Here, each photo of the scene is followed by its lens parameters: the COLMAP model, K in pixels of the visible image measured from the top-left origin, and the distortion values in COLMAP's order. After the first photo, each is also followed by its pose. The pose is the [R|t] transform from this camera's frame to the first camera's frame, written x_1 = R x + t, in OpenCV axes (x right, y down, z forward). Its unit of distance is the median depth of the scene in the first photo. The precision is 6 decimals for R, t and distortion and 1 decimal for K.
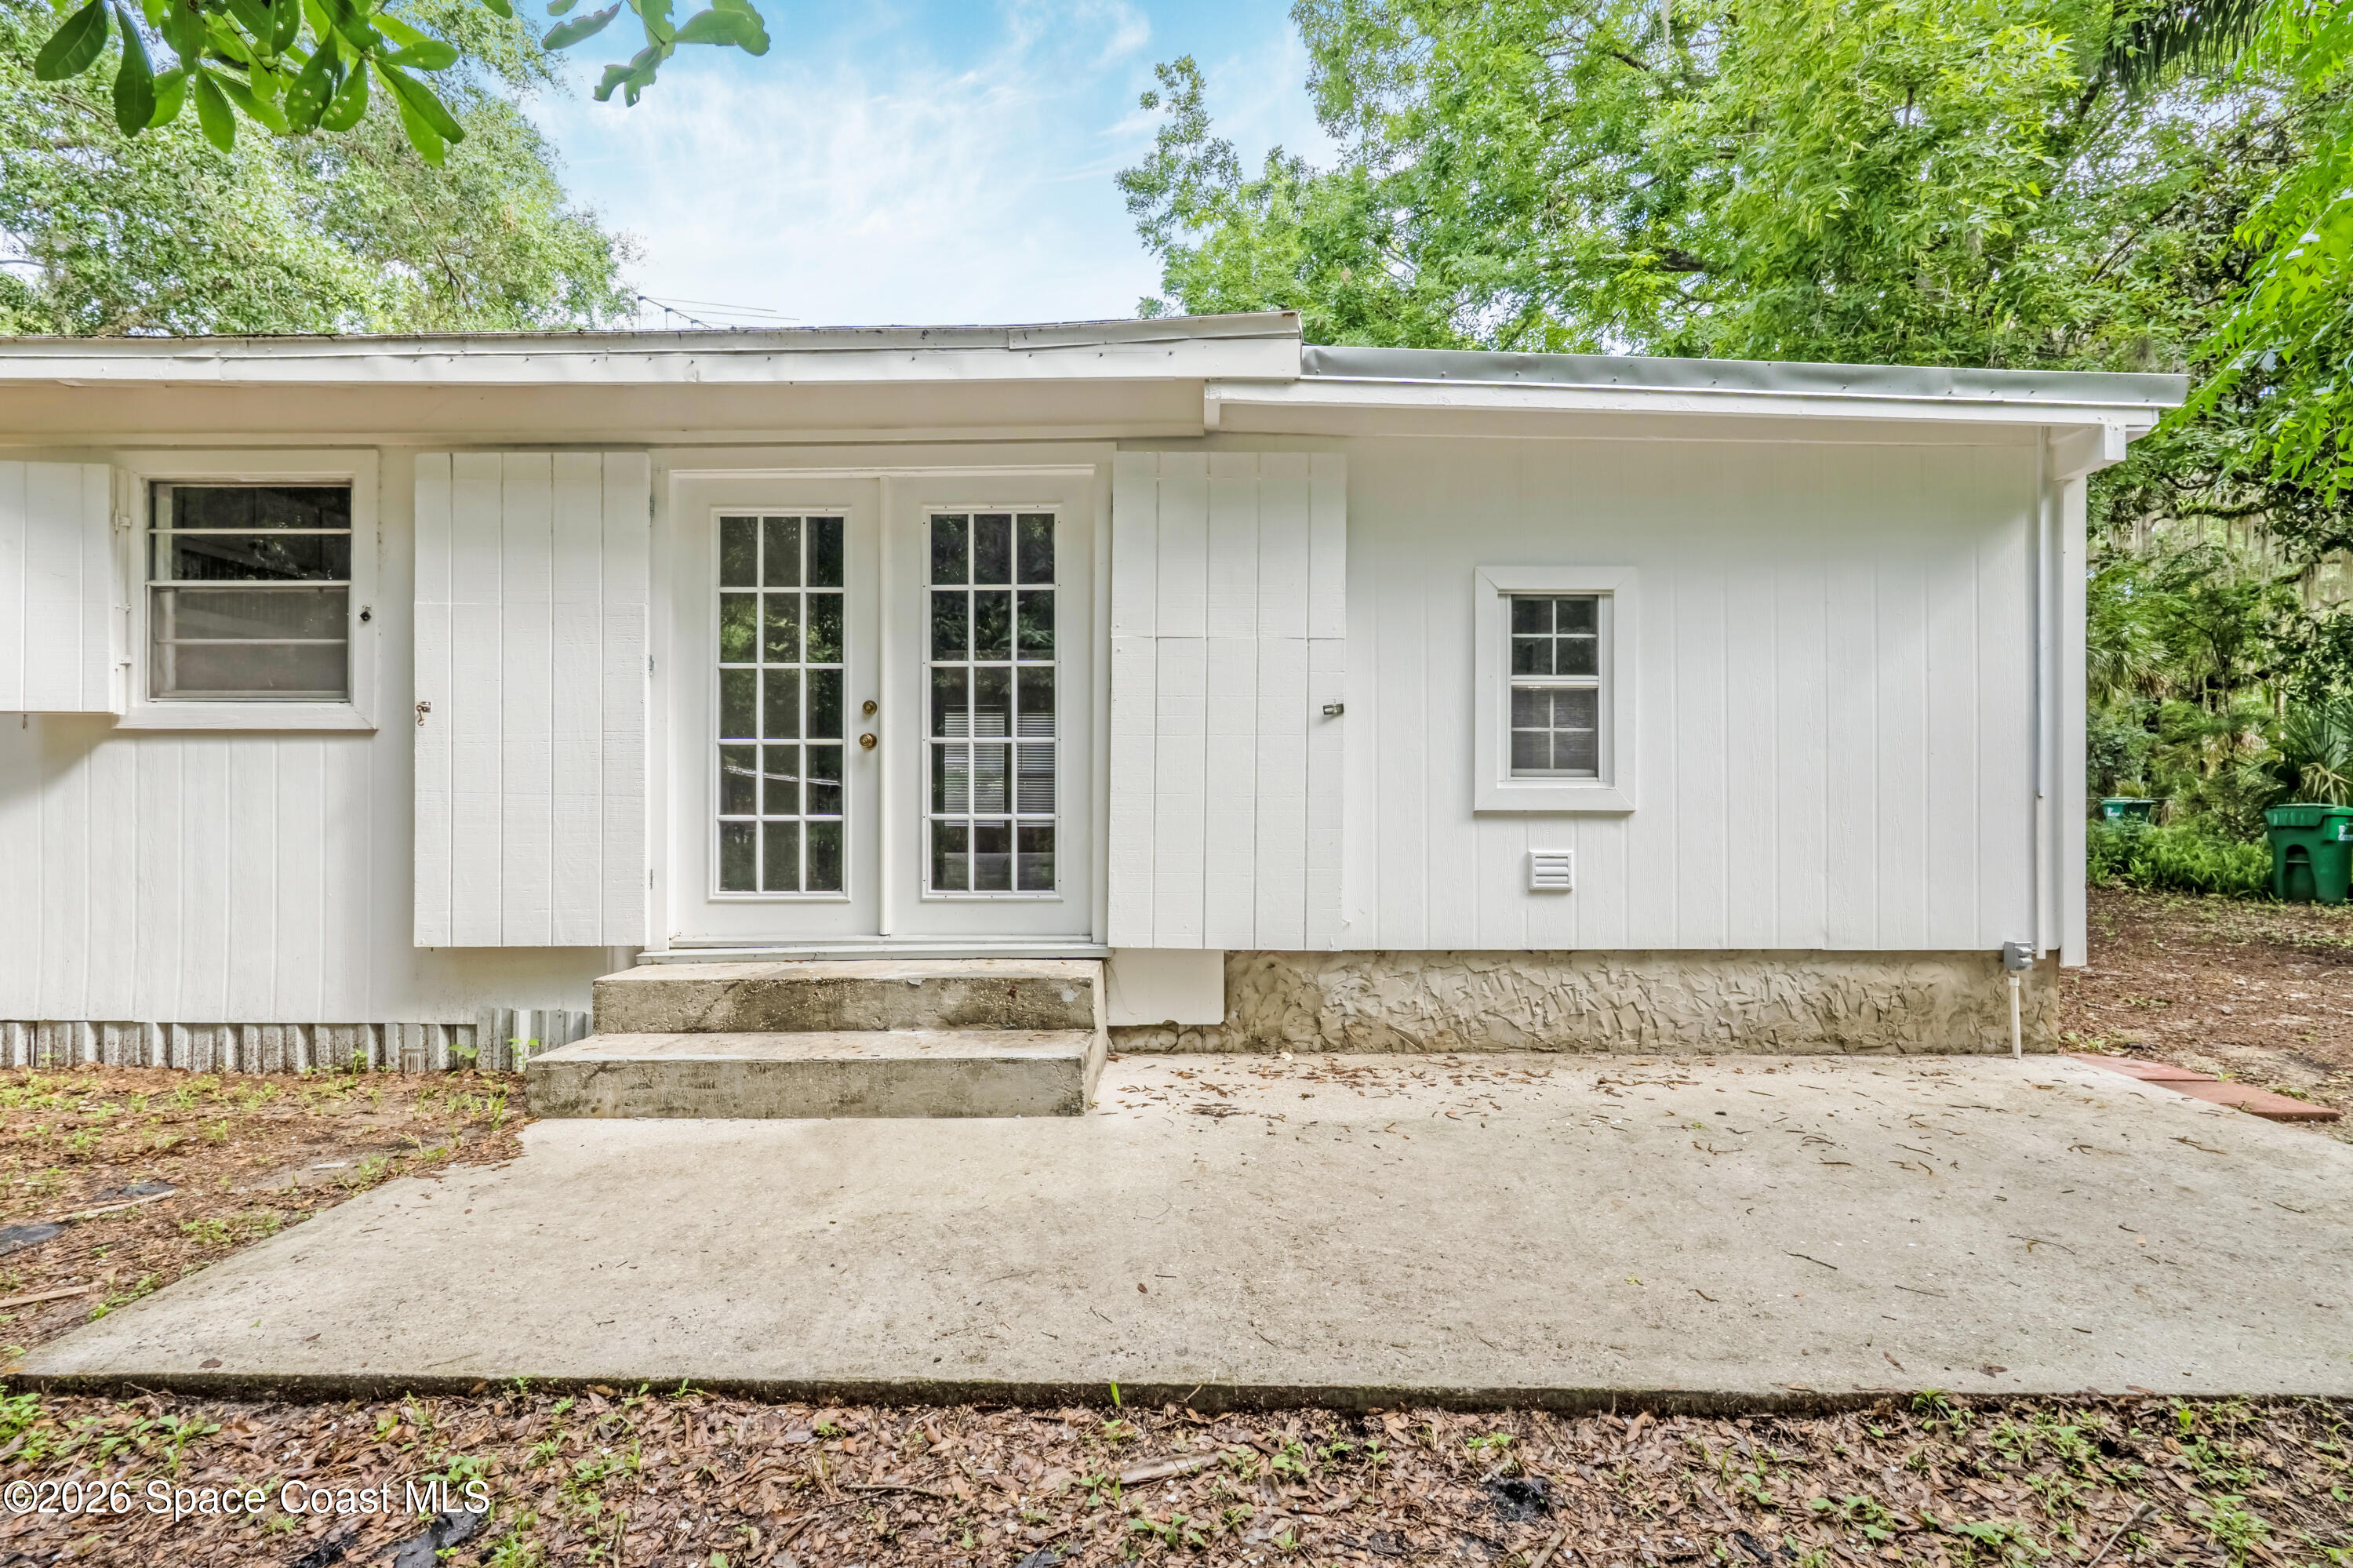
lens RADIAL K [[1106.9, 0, 1178.9], [0, 1106.9, 785.3], [0, 0, 1]] dist [-0.001387, 0.000530]
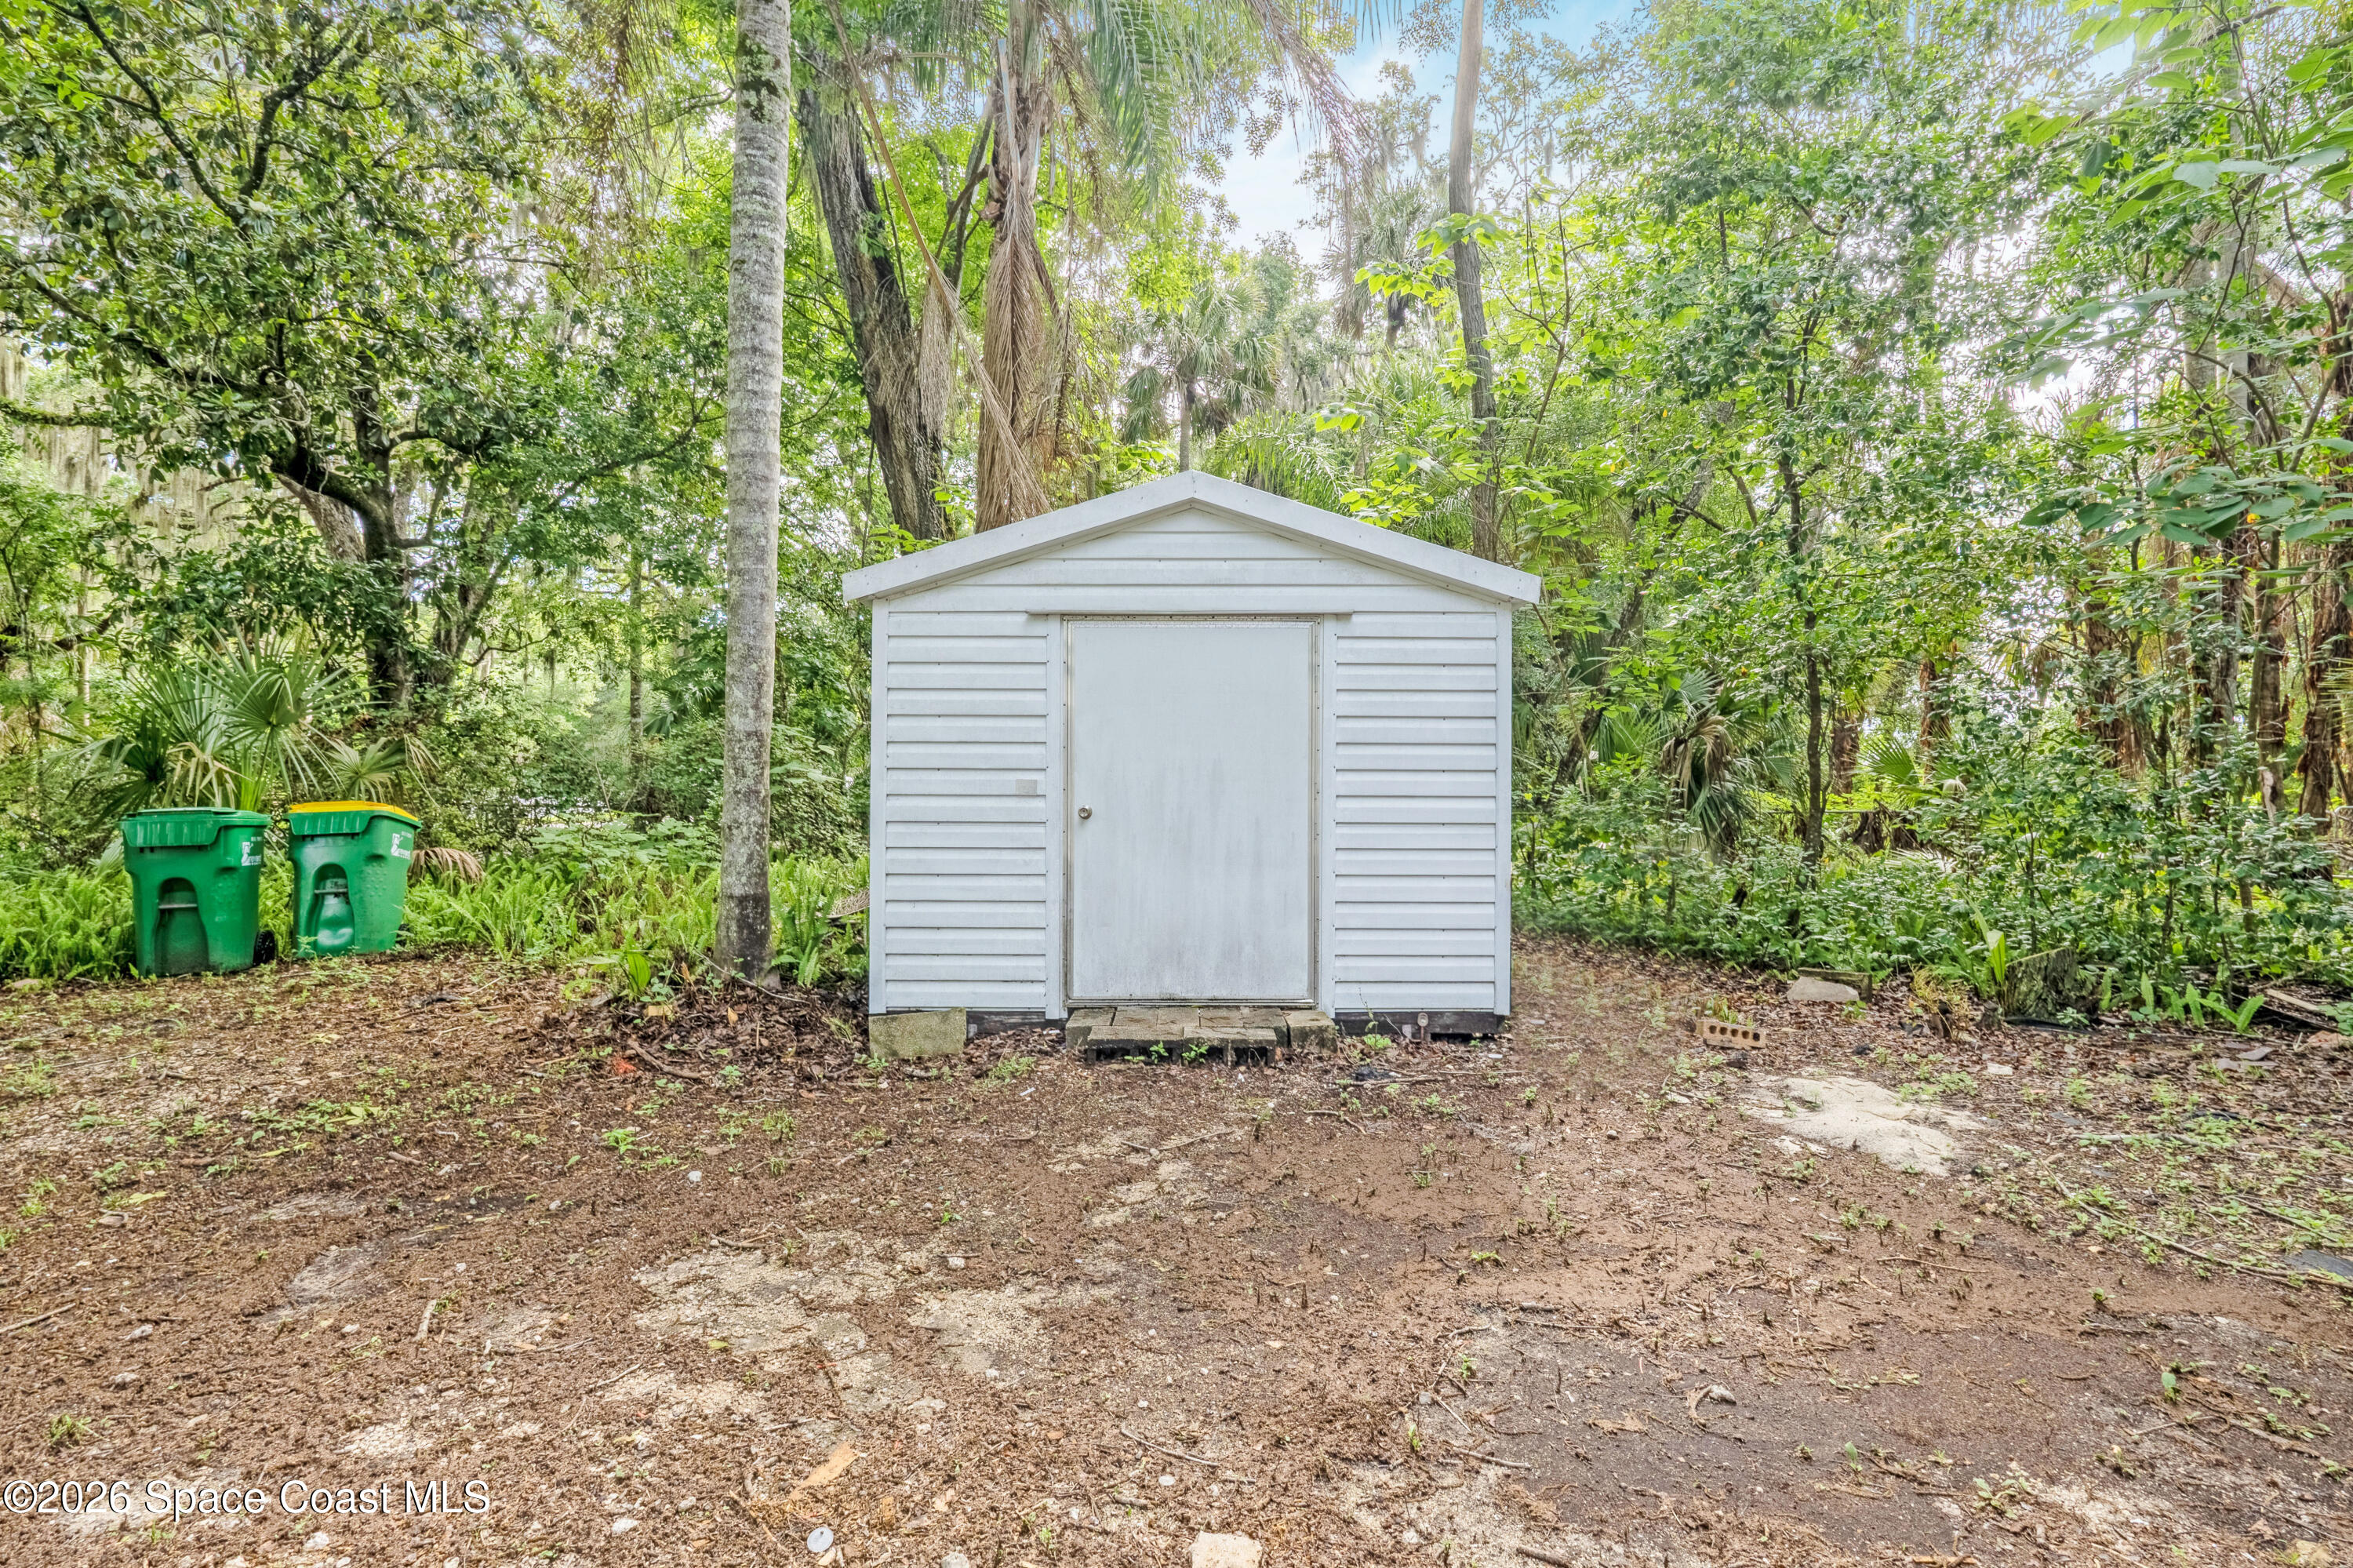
lens RADIAL K [[1106.9, 0, 1178.2], [0, 1106.9, 787.3], [0, 0, 1]] dist [-0.001387, 0.000530]
pose [[-0.004724, 0.000389, 0.999989, 0.387102], [-0.000717, 1.000000, -0.000392, 0.005438], [-0.999989, -0.000719, -0.004724, 0.432513]]
